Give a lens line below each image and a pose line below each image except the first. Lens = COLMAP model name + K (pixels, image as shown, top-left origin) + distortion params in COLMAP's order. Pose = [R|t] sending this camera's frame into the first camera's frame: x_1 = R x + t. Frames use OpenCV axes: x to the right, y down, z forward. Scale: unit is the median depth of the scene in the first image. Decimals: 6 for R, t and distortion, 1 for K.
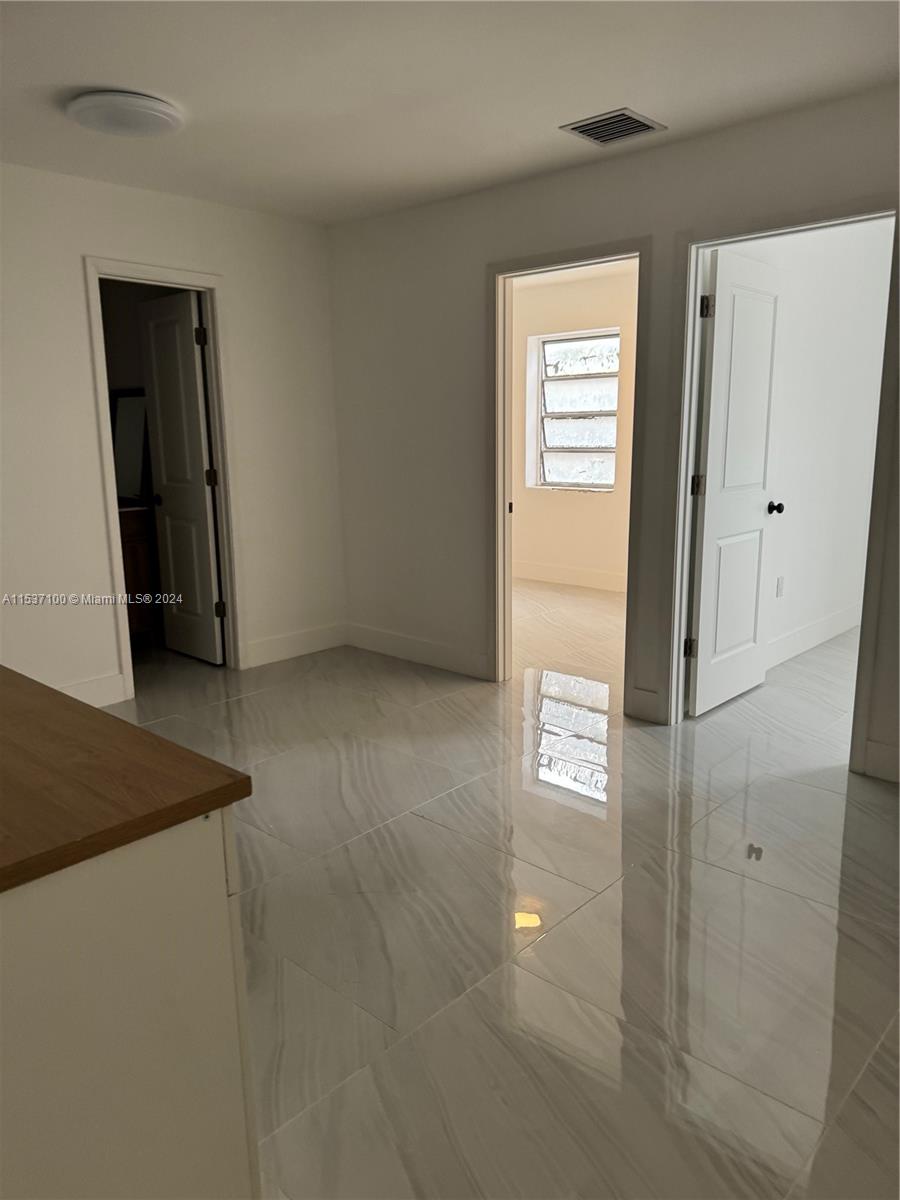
lens RADIAL K [[844.6, 0, 454.3], [0, 844.6, 607.6], [0, 0, 1]] dist [0.090803, -0.121690]
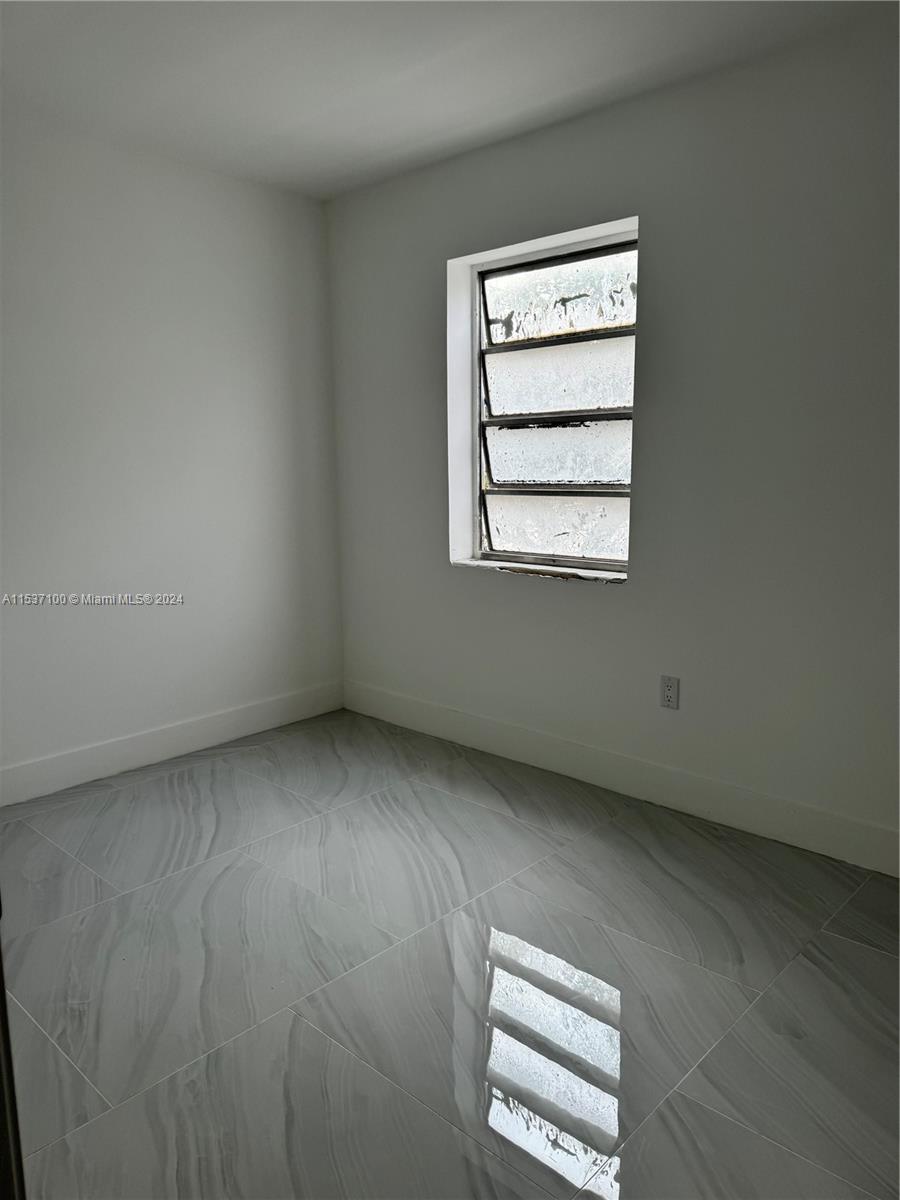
lens RADIAL K [[844.6, 0, 454.3], [0, 844.6, 607.6], [0, 0, 1]] dist [0.090803, -0.121690]
pose [[0.999994, -0.003332, -0.000837, 0.088316], [0.003306, 0.999548, -0.029893, -0.102161], [0.000937, 0.029890, 0.999553, 0.507627]]
